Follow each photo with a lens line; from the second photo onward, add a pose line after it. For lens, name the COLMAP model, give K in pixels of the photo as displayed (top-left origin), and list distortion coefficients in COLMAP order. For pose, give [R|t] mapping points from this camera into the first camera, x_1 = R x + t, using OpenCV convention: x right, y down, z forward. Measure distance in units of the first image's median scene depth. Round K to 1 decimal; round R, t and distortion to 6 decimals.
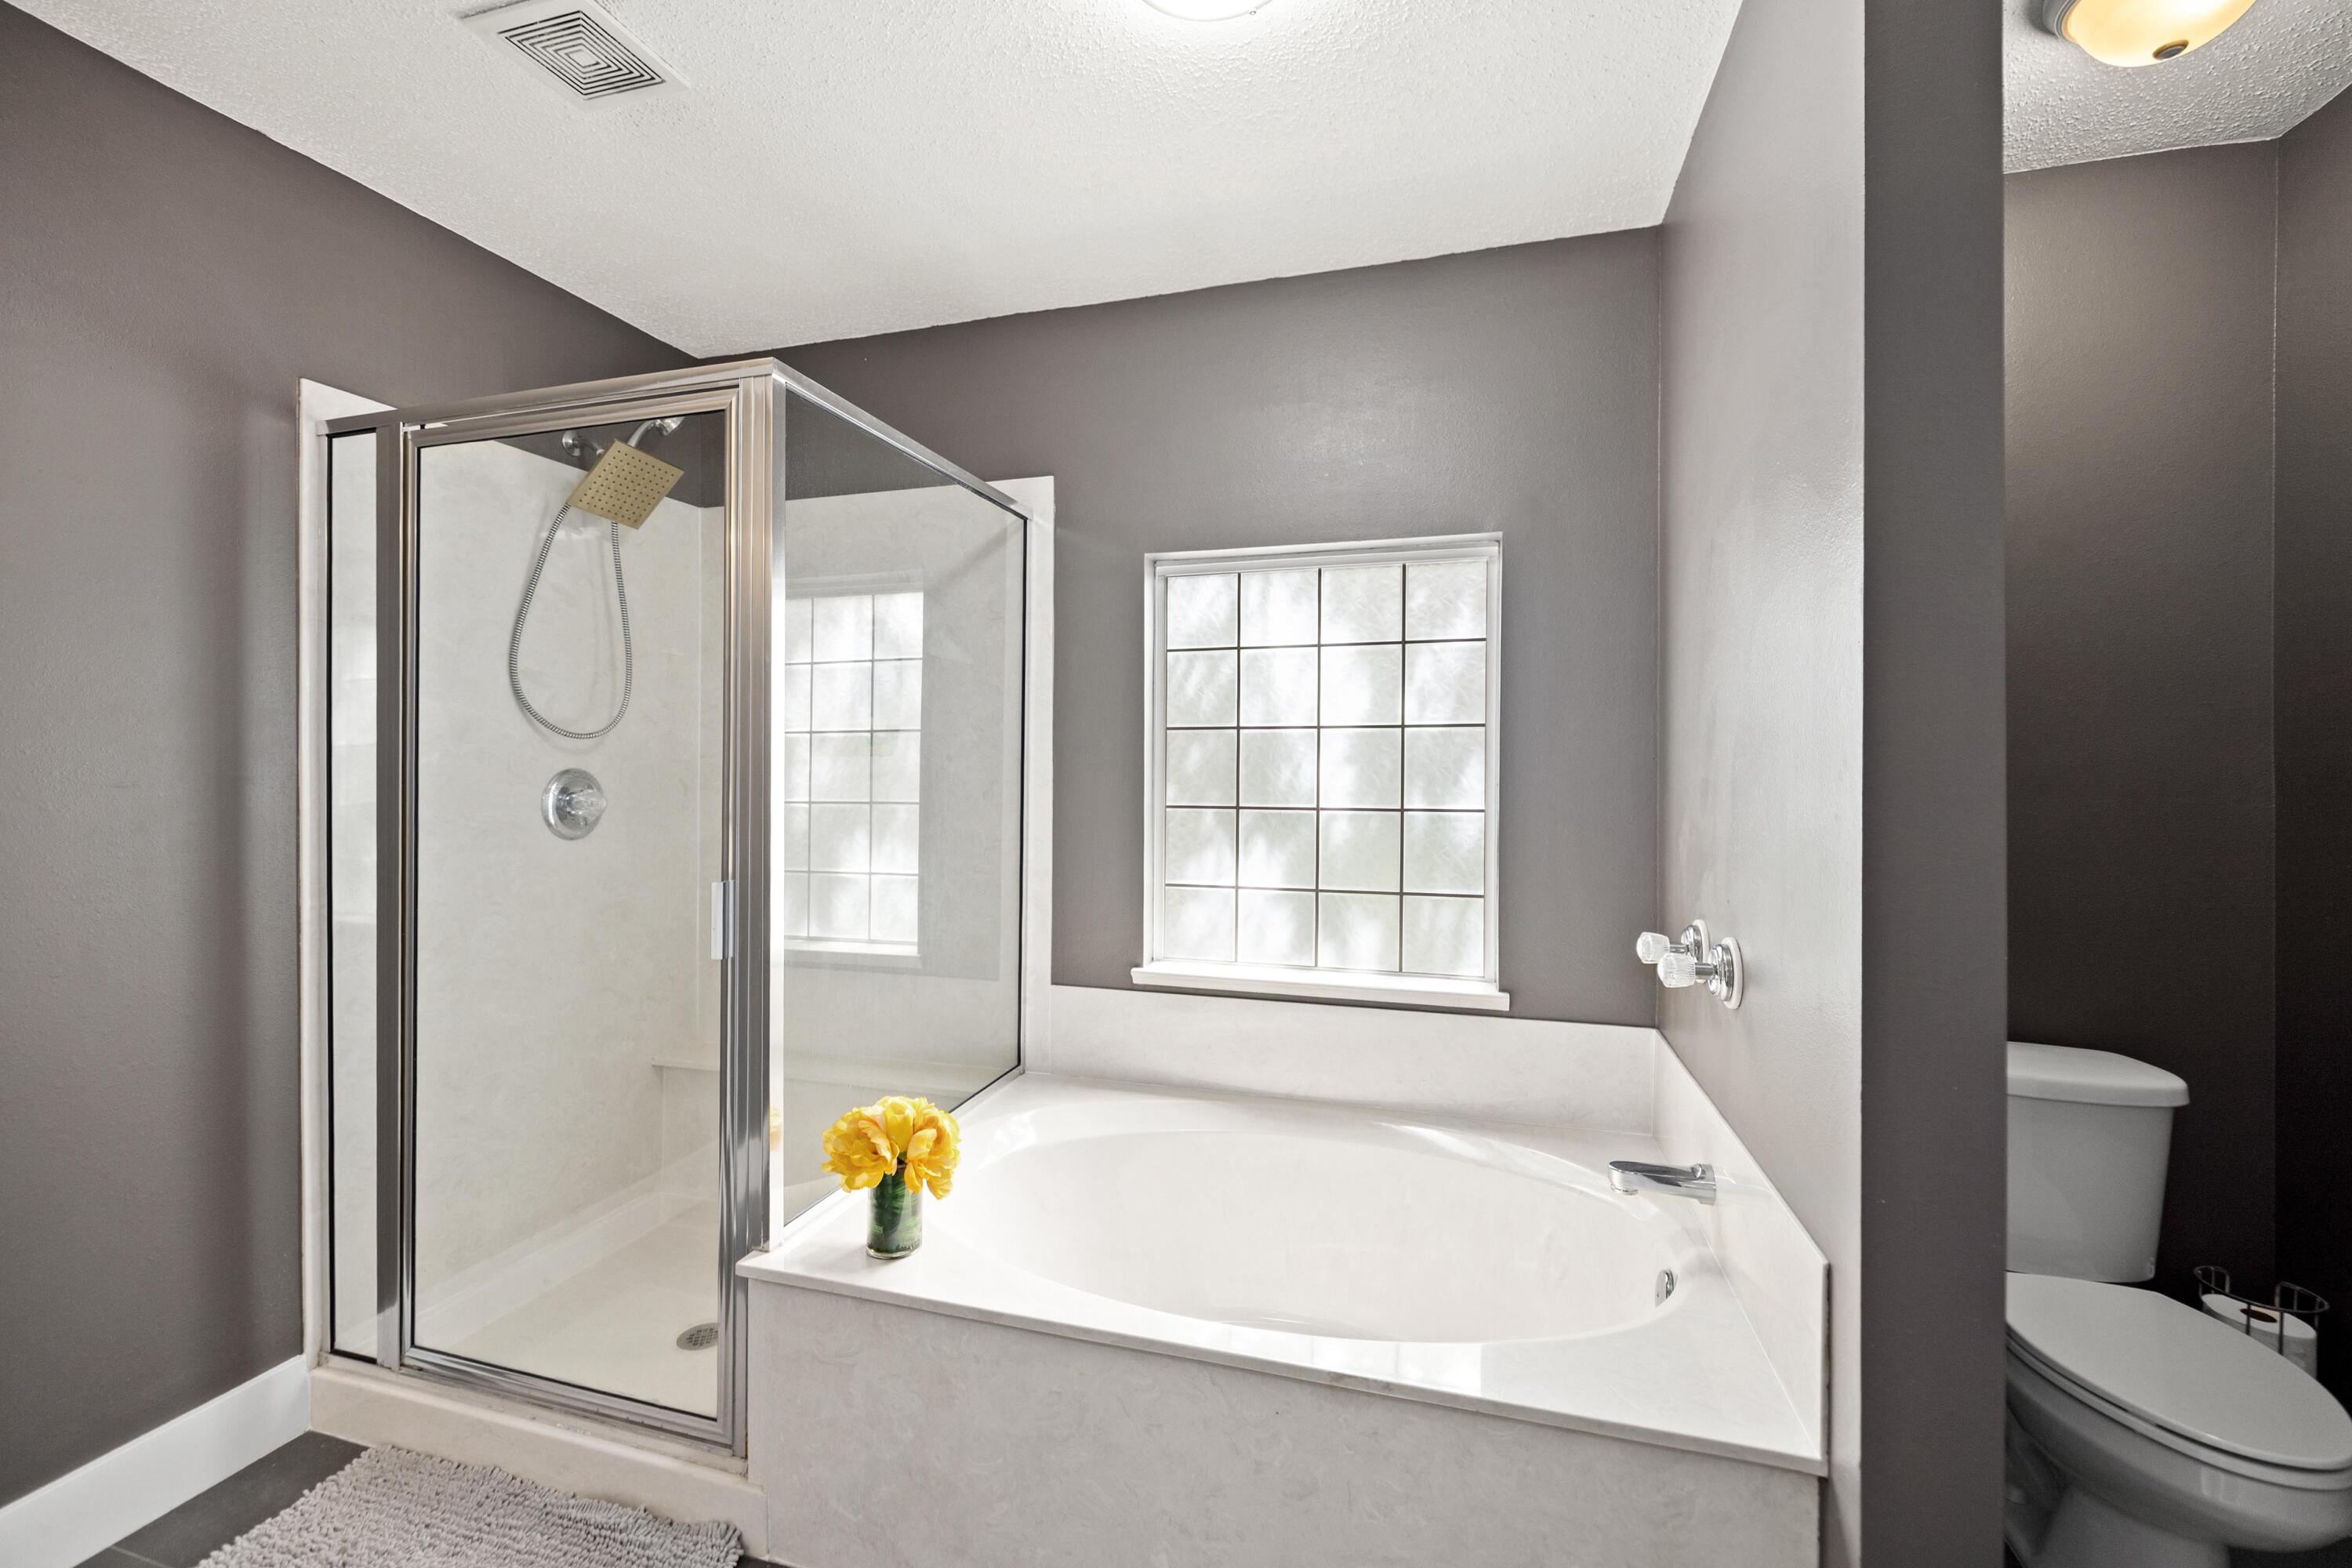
lens RADIAL K [[999.9, 0, 1160.9], [0, 999.9, 764.2], [0, 0, 1]] dist [0.002056, 0.000183]
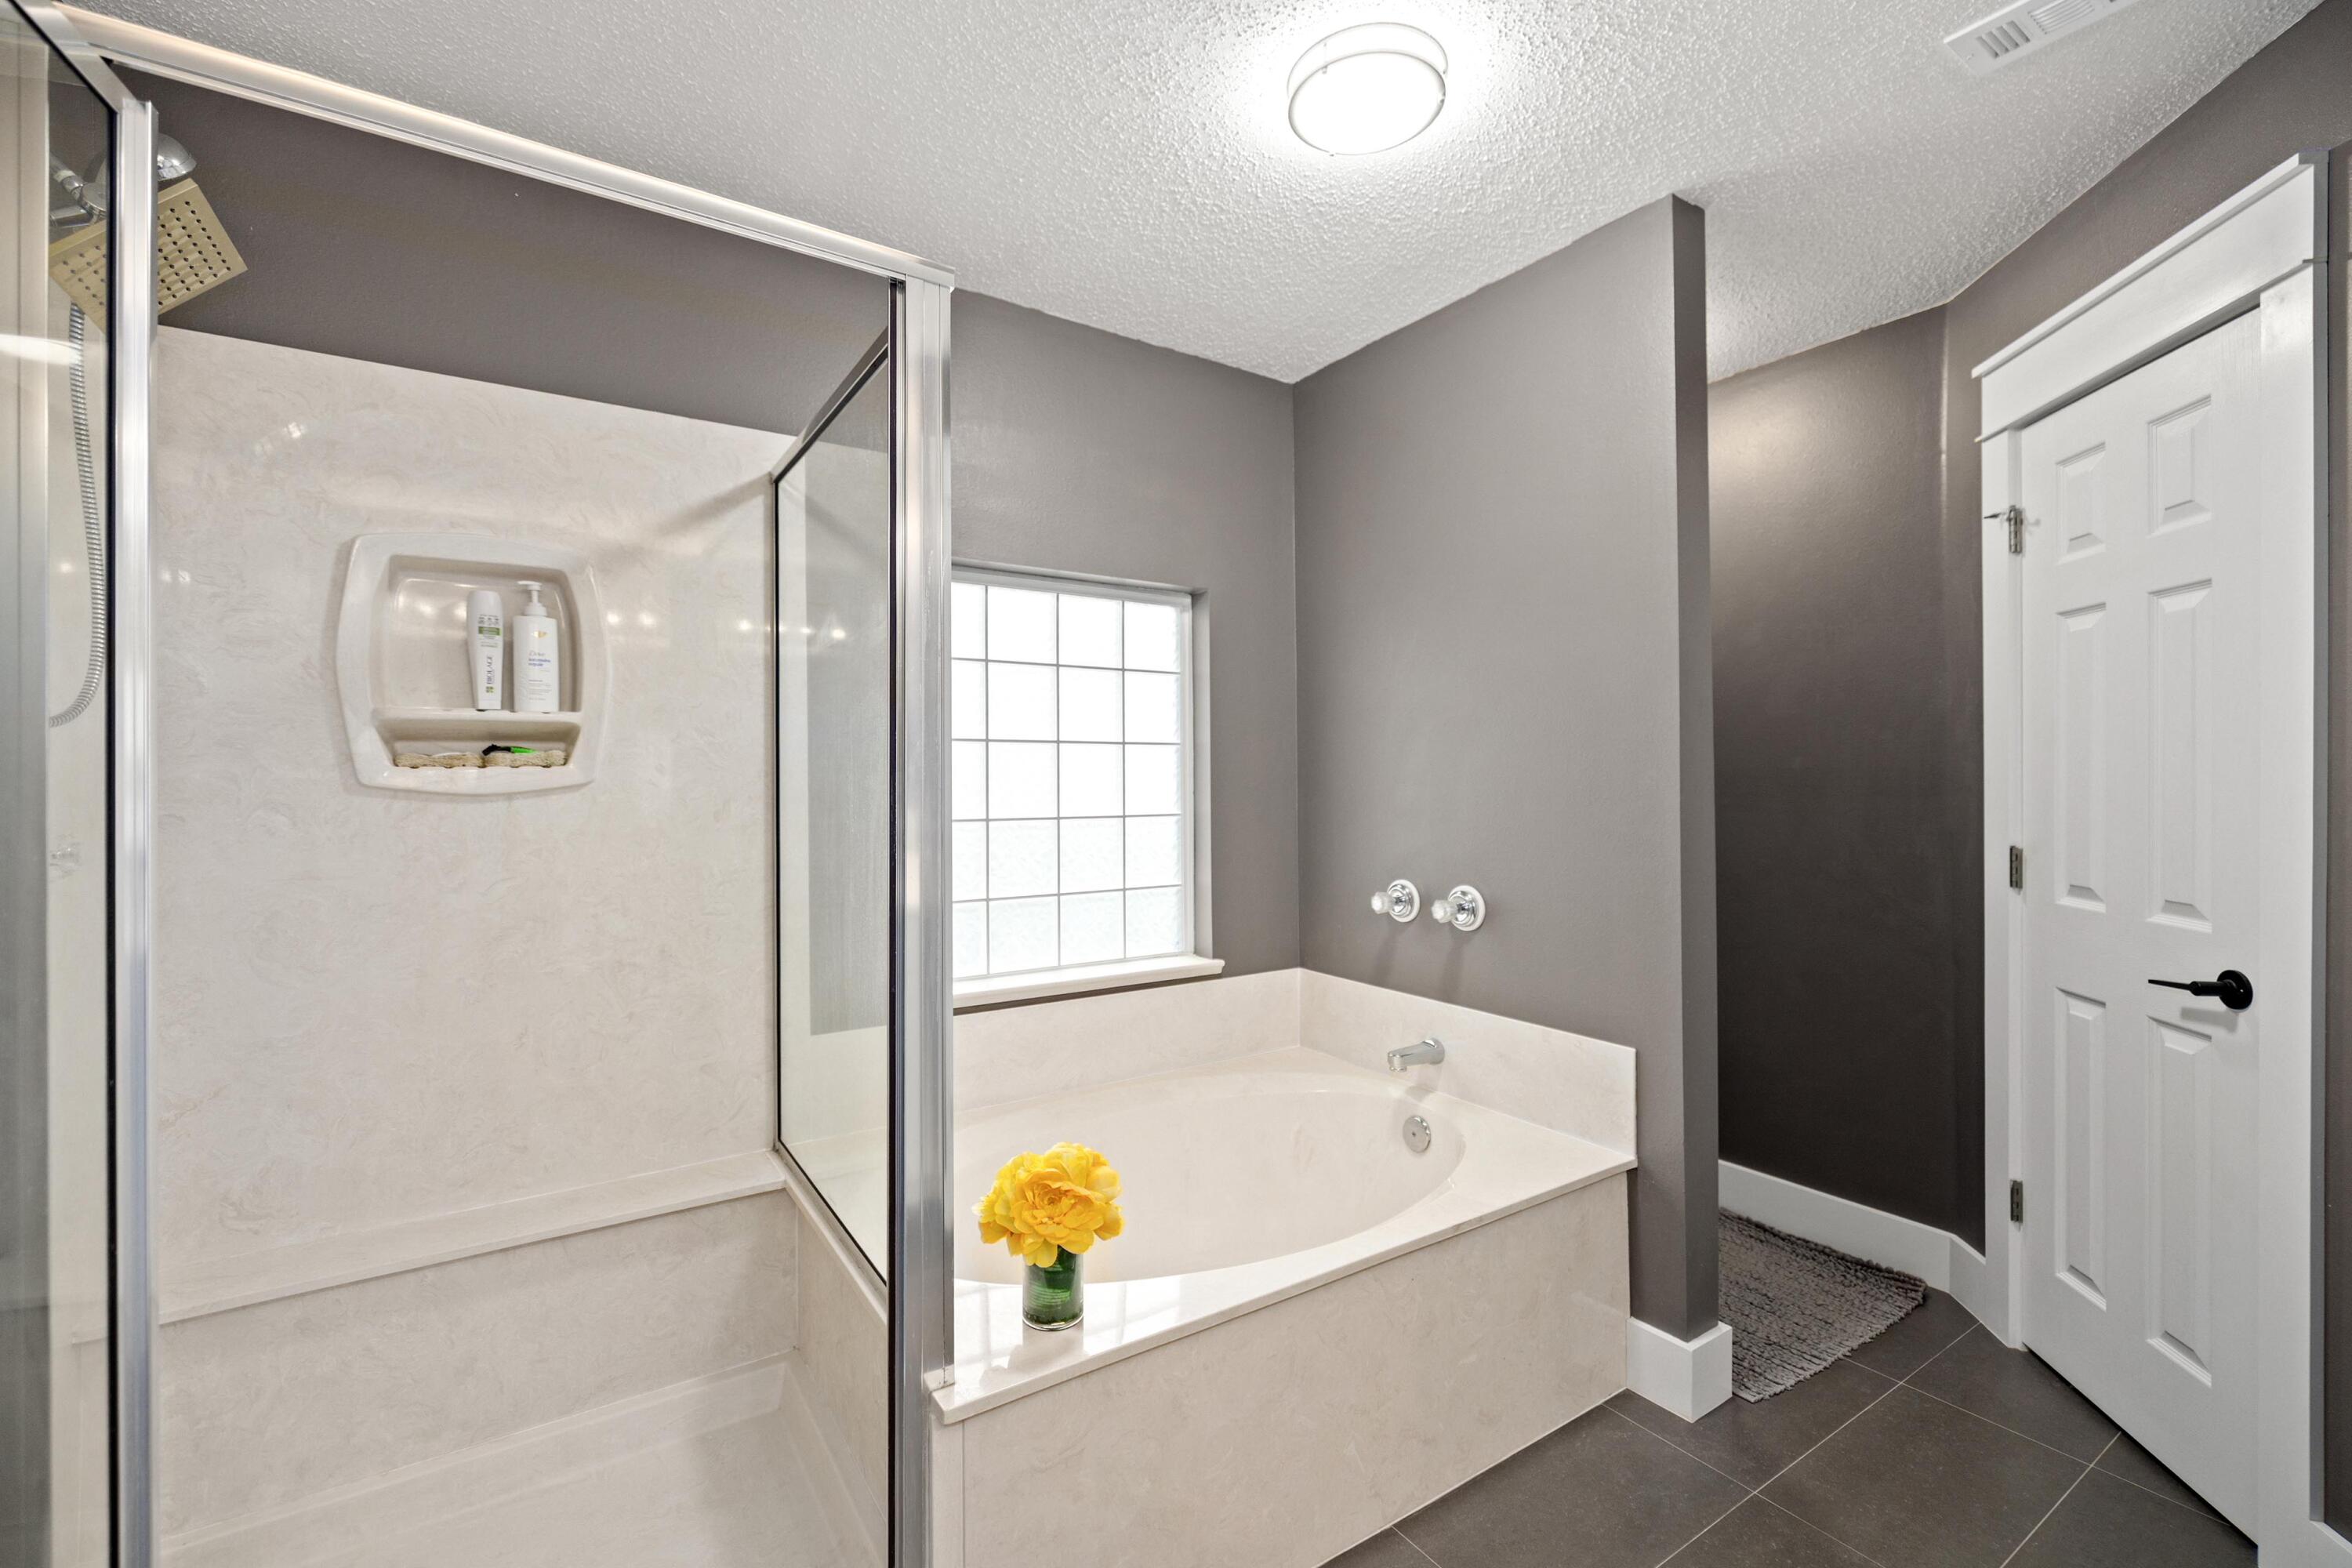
lens RADIAL K [[999.9, 0, 1160.9], [0, 999.9, 764.2], [0, 0, 1]] dist [0.002056, 0.000183]
pose [[0.637505, 0.004569, 0.770433, -0.984359], [0.002929, 0.999961, -0.008353, -0.004788], [-0.770441, 0.007582, 0.637466, 0.382971]]
